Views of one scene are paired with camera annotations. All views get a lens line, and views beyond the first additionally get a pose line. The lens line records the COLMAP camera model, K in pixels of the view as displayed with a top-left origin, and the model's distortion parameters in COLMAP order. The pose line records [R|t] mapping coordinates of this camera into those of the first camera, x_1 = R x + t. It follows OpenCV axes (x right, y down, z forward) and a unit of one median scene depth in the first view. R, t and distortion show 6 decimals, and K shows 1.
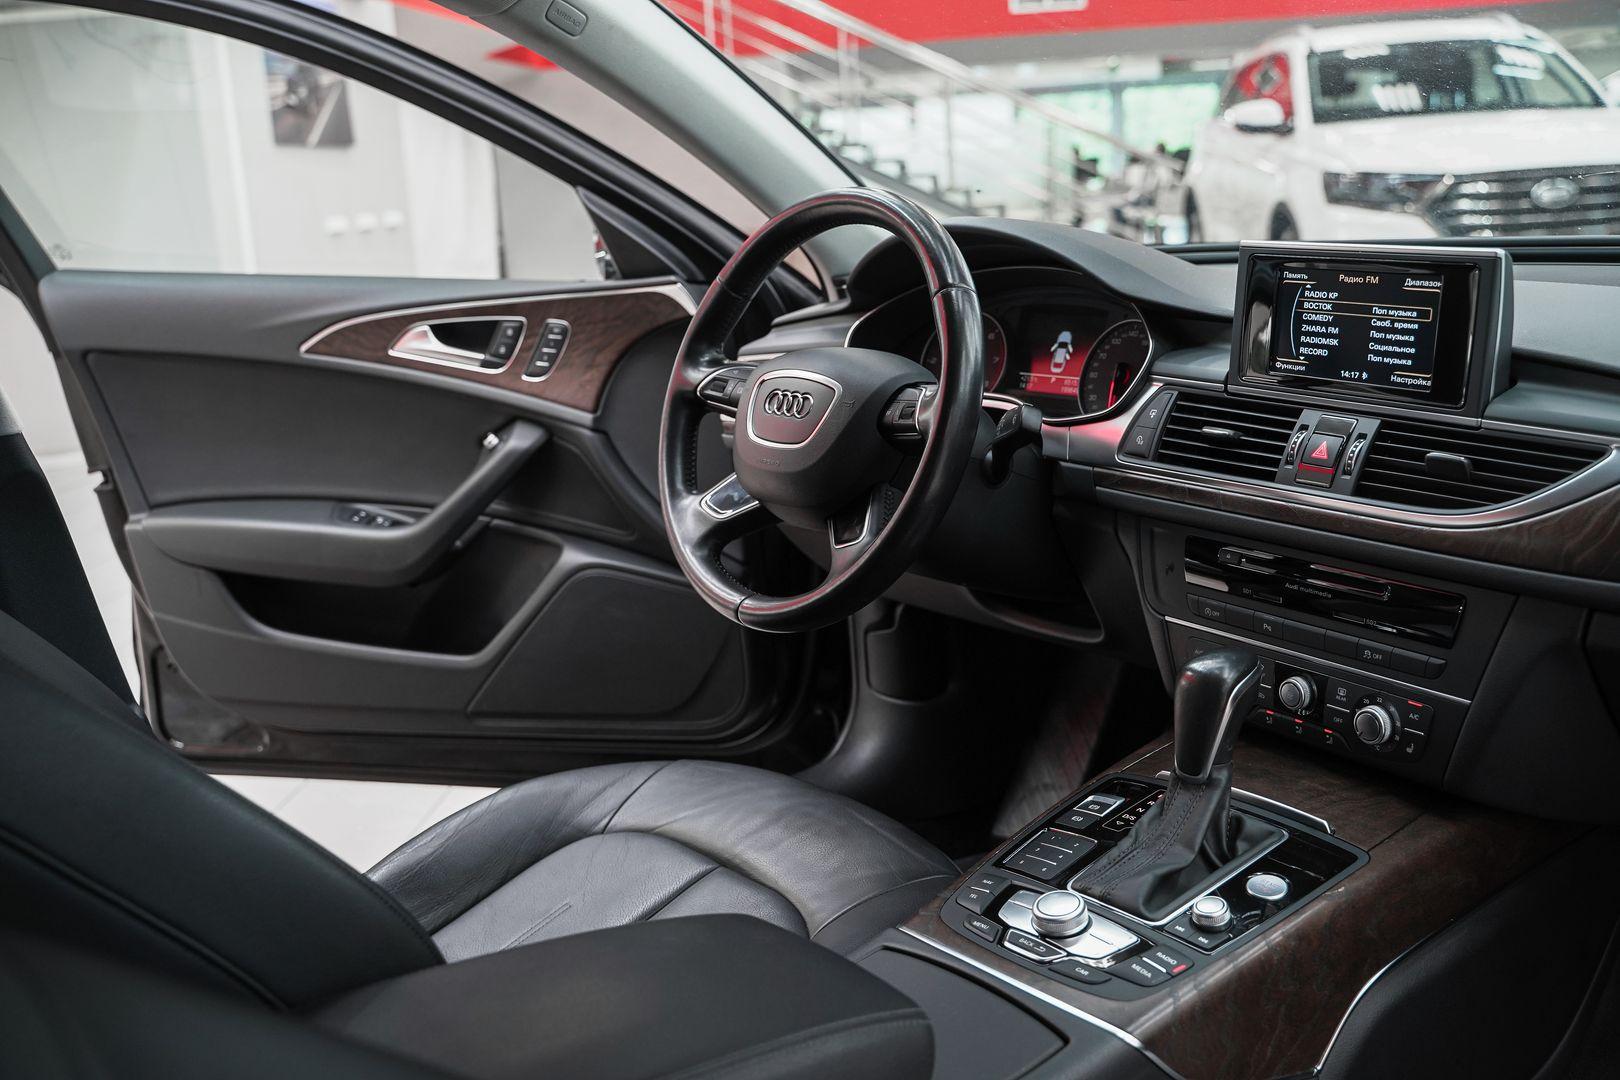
lens RADIAL K [[1599.0, 0, 810.5], [0, 1599.0, 535.8], [0, 0, 1]] dist [-0.022941, 0.000000]
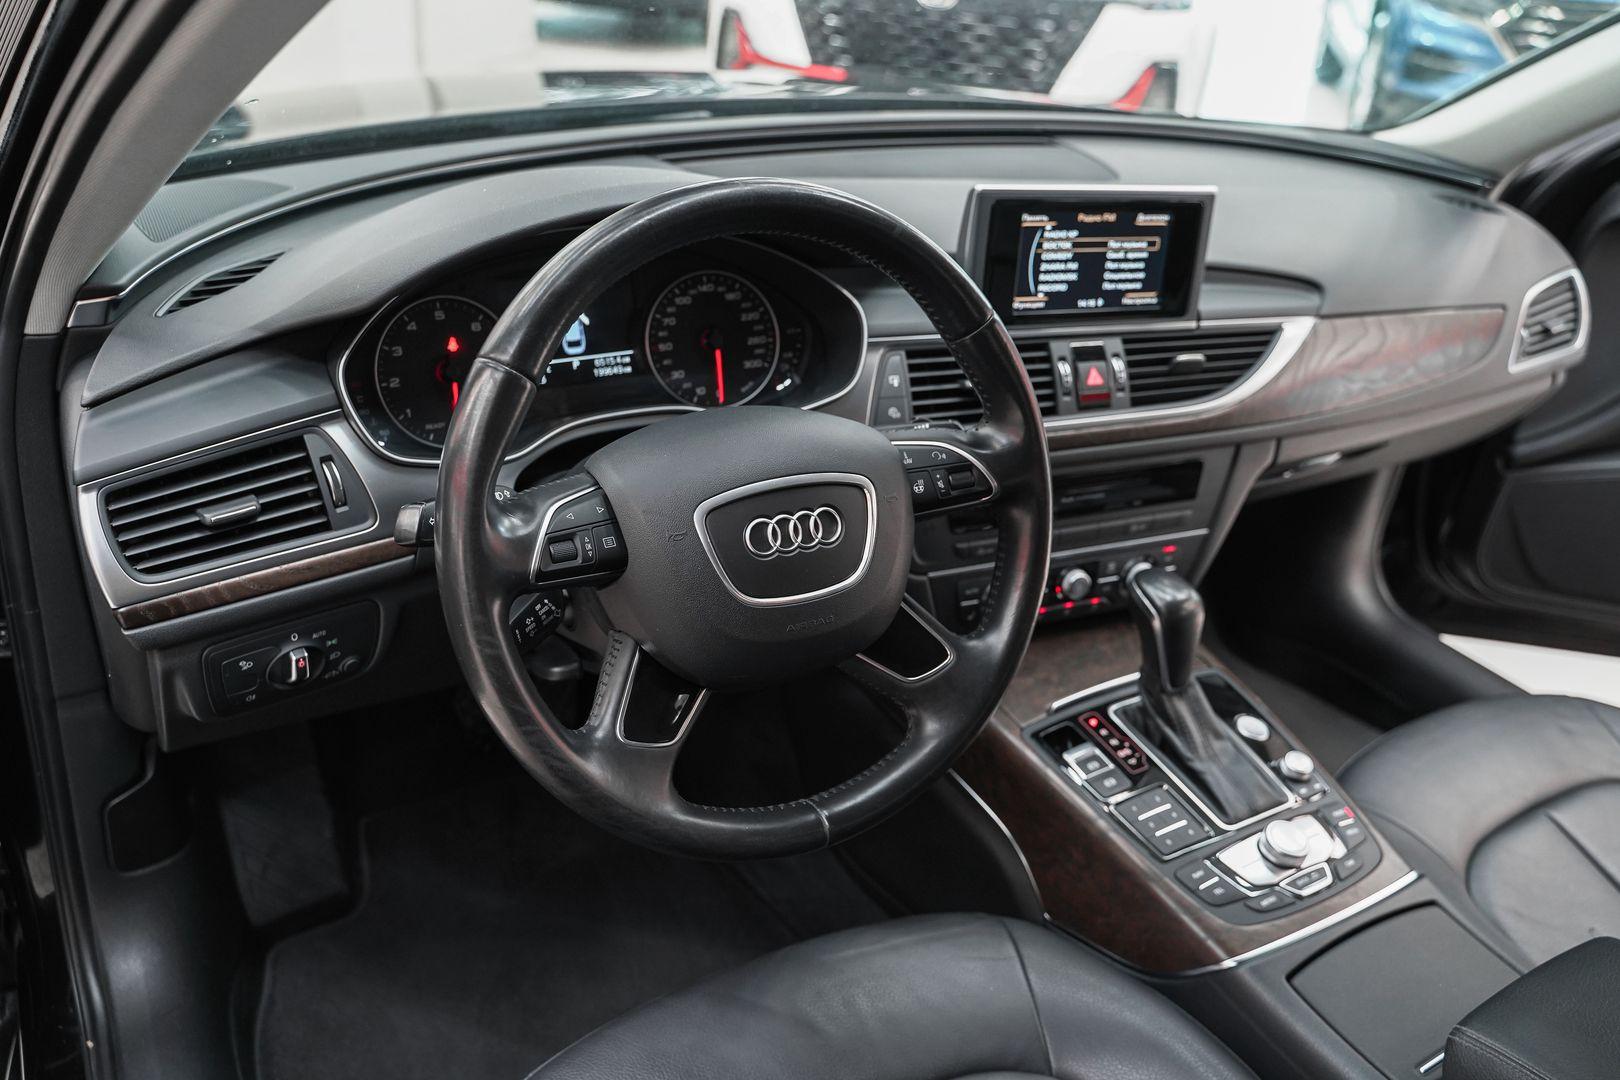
lens RADIAL K [[1320.5, 0, 812.6], [0, 1320.5, 536.7], [0, 0, 1]] dist [-0.126773, 0.100358]
pose [[0.152230, -0.404334, 0.901854, -0.530701], [0.138950, 0.912181, 0.385510, -0.304595], [-0.978529, 0.066626, 0.195044, 0.941889]]
